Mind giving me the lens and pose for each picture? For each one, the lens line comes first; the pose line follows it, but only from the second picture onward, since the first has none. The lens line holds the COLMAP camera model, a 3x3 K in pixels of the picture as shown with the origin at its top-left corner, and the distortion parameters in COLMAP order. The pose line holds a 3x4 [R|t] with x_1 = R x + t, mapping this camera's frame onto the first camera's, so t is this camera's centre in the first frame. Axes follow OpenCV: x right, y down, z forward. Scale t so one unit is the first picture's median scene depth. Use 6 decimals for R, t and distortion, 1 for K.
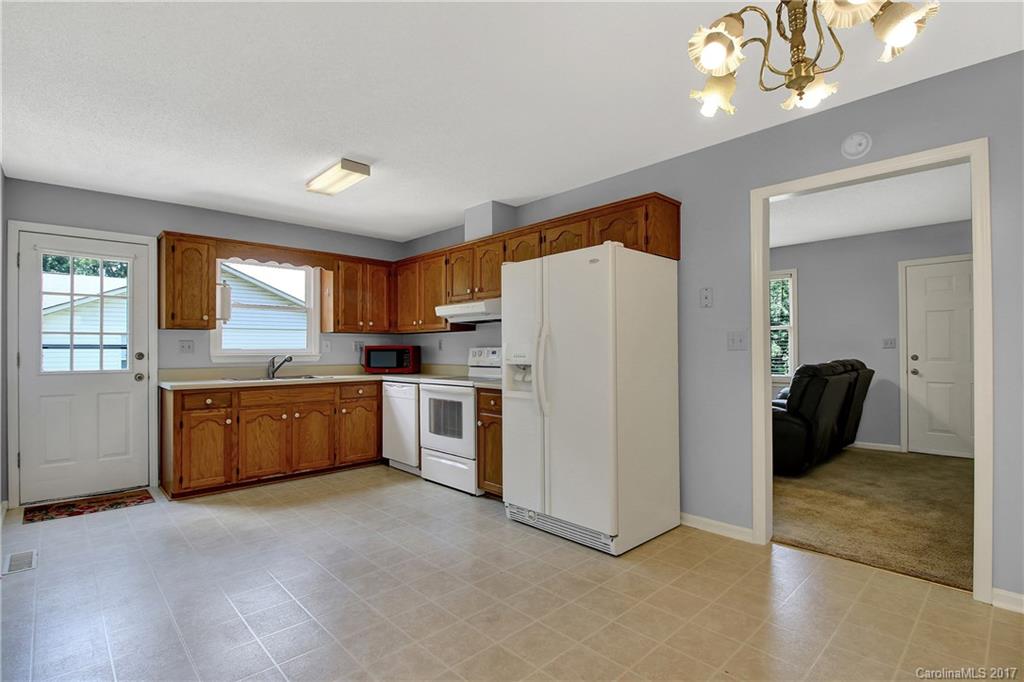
lens RADIAL K [[495.8, 0, 516.0], [0, 495.8, 345.0], [0, 0, 1]] dist [0.004154, -0.000455]
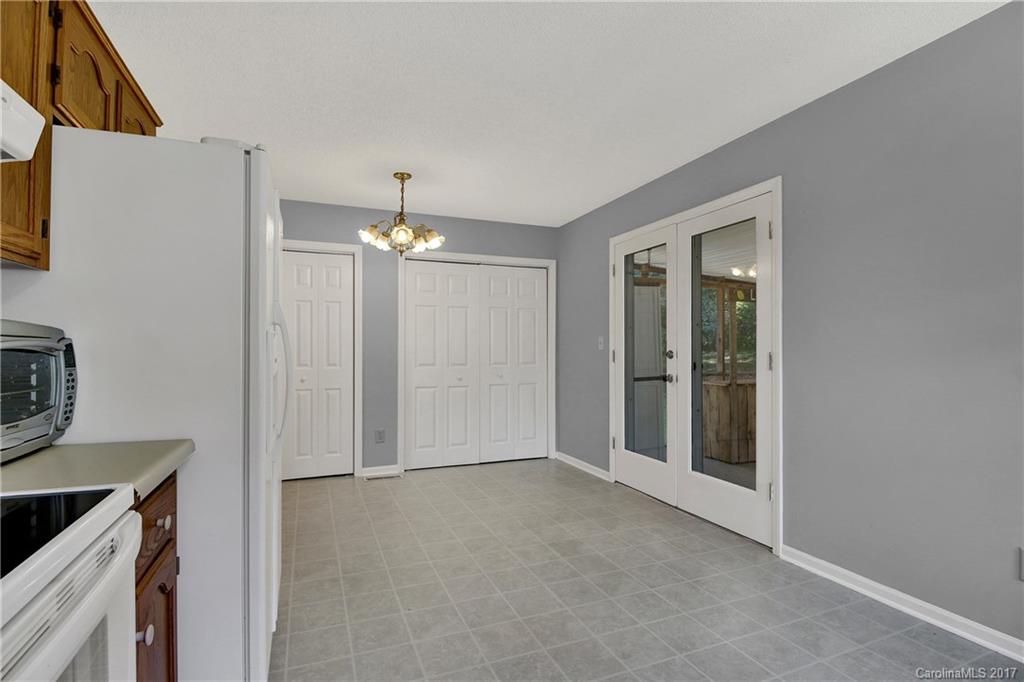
lens RADIAL K [[495.8, 0, 512.1], [0, 495.8, 342.5], [0, 0, 1]] dist [0.004154, -0.000455]
pose [[-0.934167, 0.004529, 0.356807, -0.531396], [-0.002938, 0.999788, -0.020382, 0.024657], [-0.356824, -0.020089, -0.933956, 1.864213]]
